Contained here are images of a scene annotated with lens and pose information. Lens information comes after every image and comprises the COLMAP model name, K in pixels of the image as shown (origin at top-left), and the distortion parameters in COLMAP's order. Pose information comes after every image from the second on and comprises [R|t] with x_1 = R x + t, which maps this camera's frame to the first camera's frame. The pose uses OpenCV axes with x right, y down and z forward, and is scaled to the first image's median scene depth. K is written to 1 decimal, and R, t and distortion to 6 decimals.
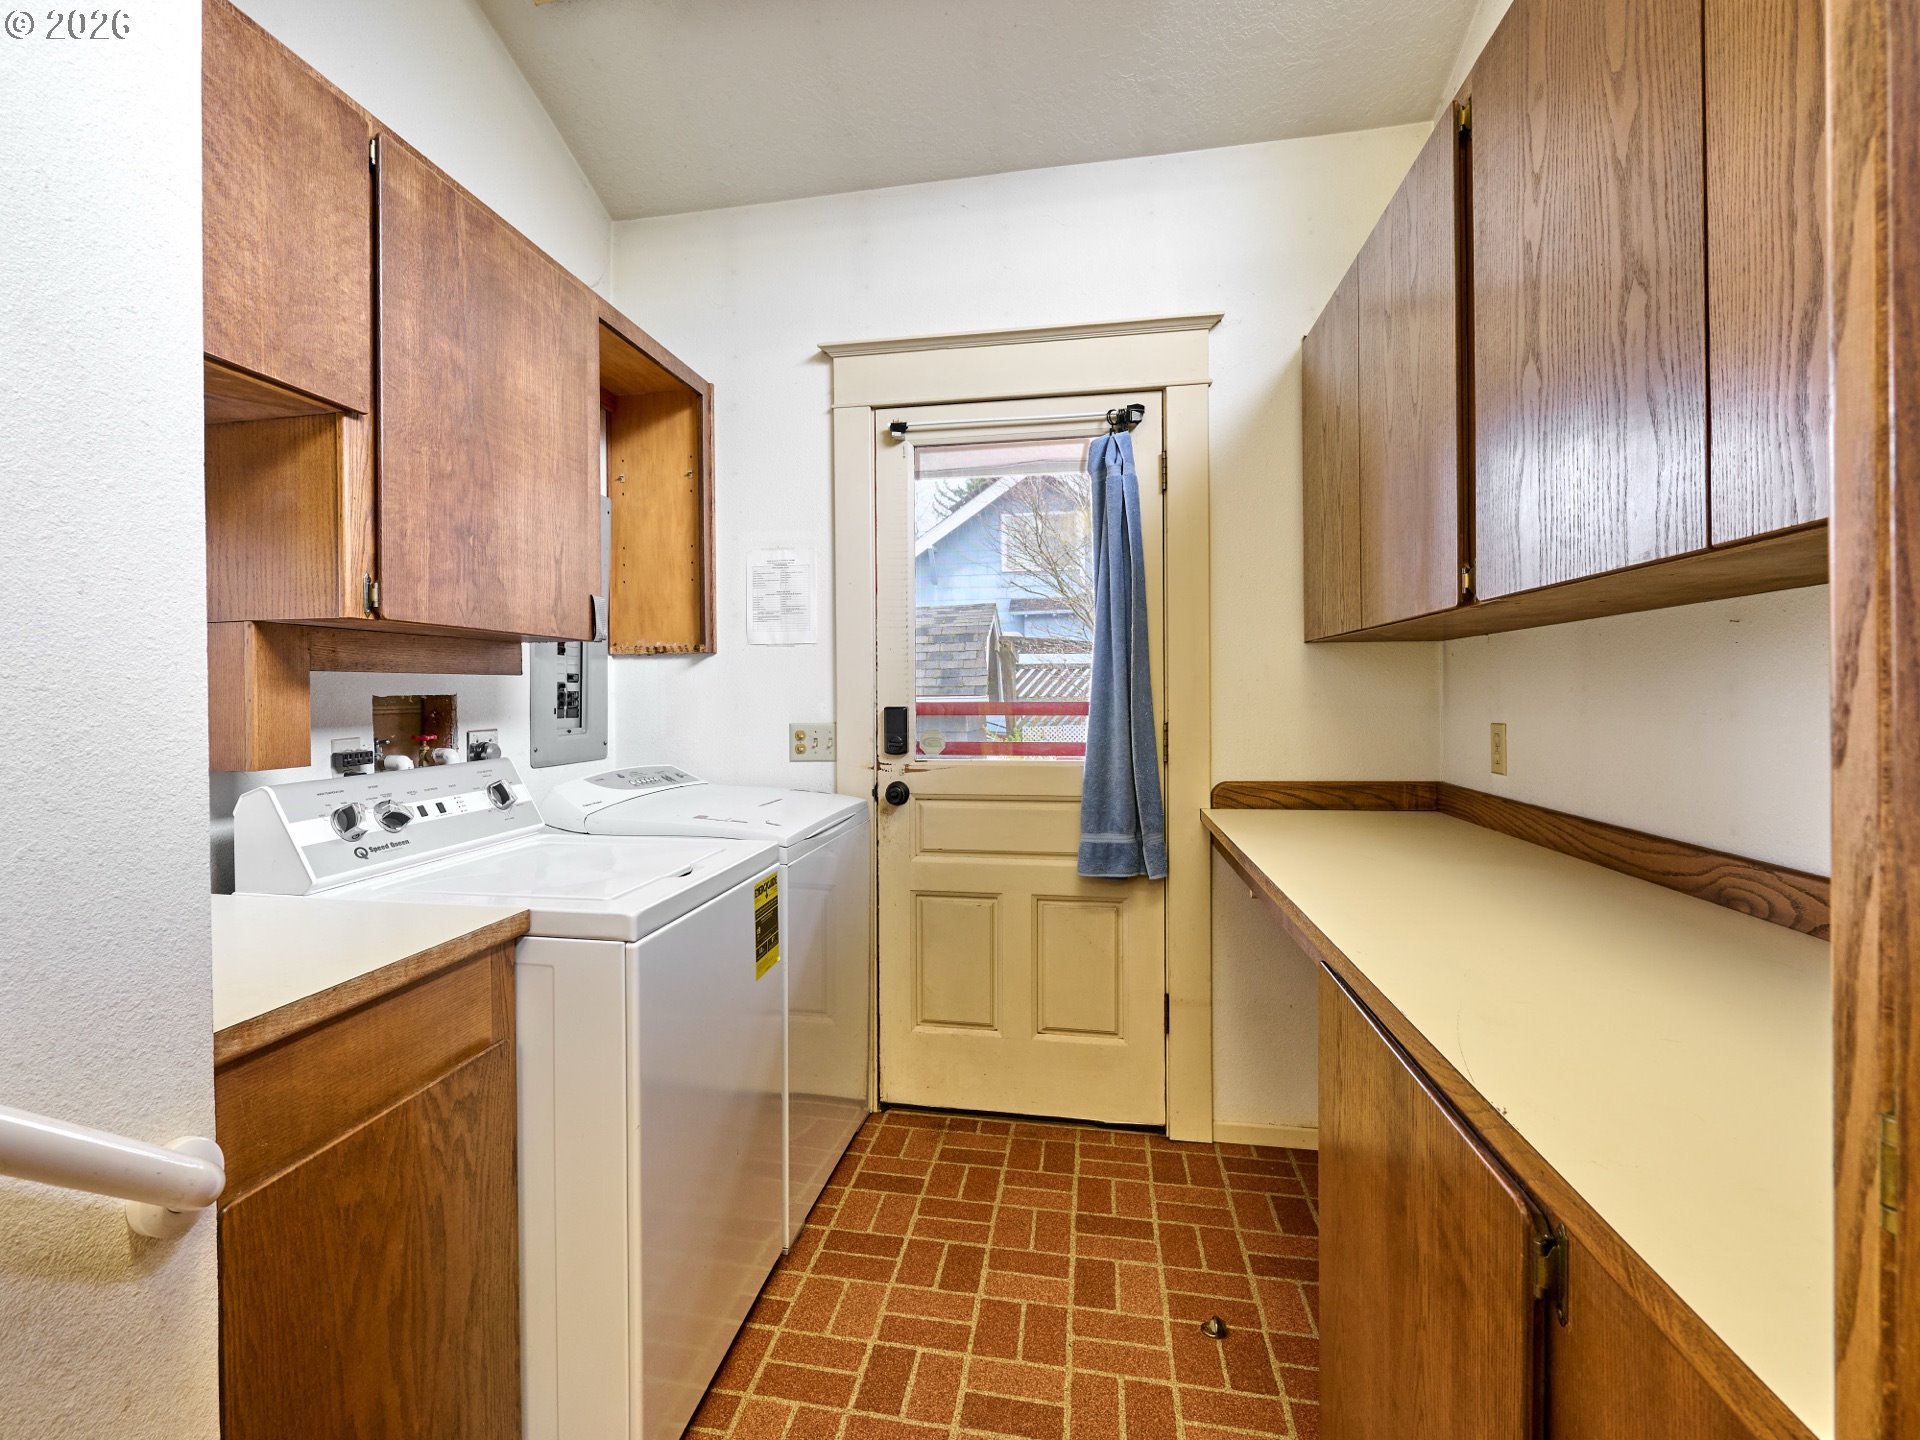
lens RADIAL K [[781.2, 0, 951.1], [0, 781.2, 721.0], [0, 0, 1]] dist [0.000936, 0.000054]
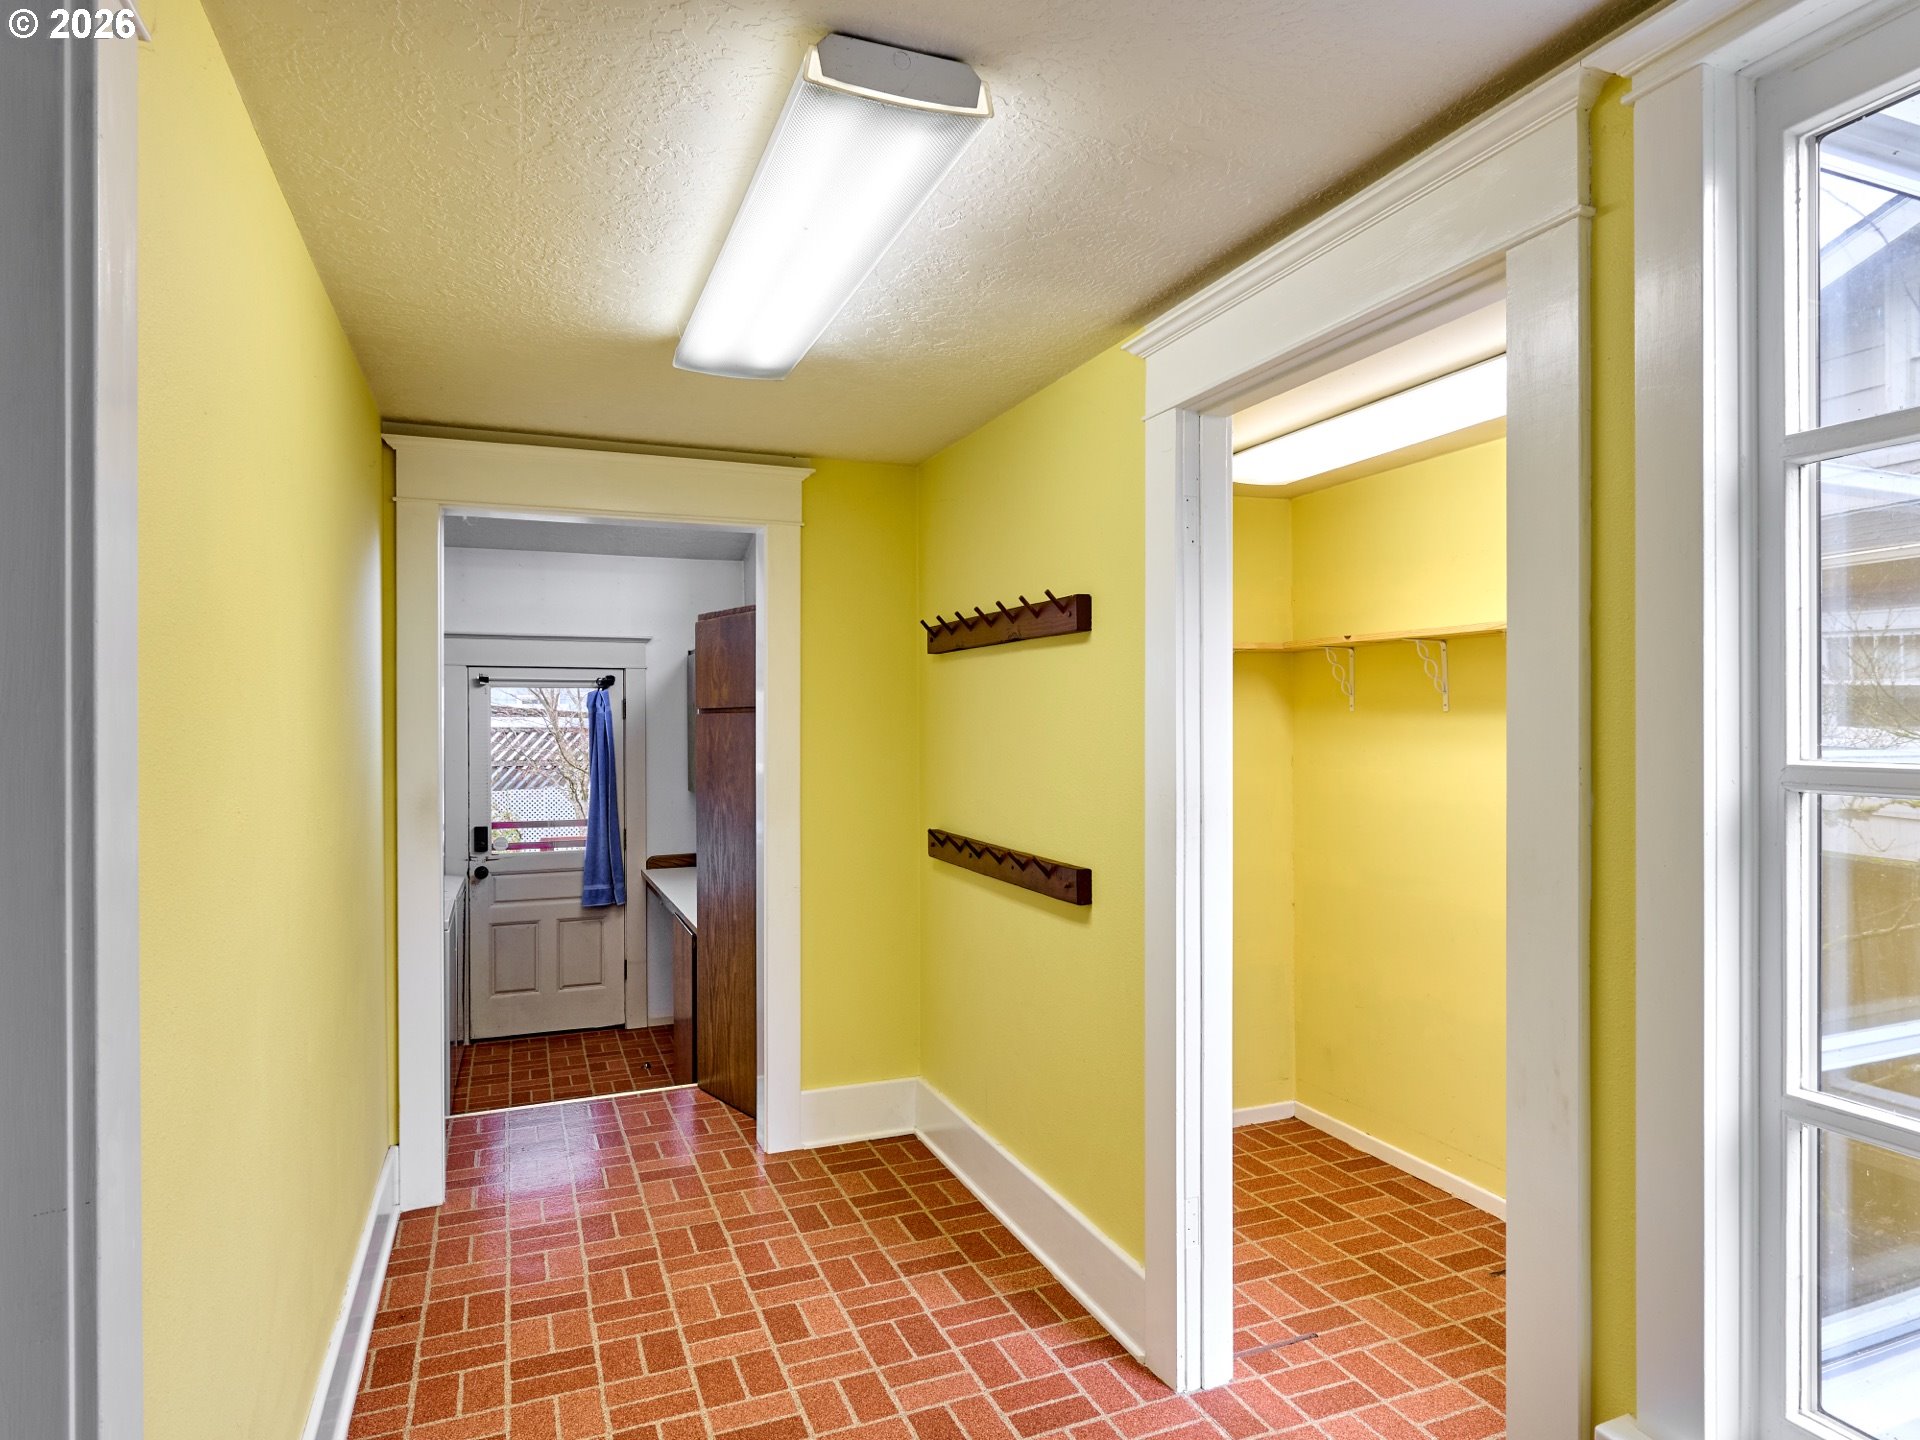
lens RADIAL K [[1090.1, 0, 960.3], [0, 1090.1, 716.5], [0, 0, 1]] dist [-0.003479, -0.000162]
pose [[0.832548, 0.007019, 0.553909, -0.588221], [0.004646, 0.999796, -0.019653, -0.235653], [-0.553934, 0.018935, 0.832345, -1.905593]]
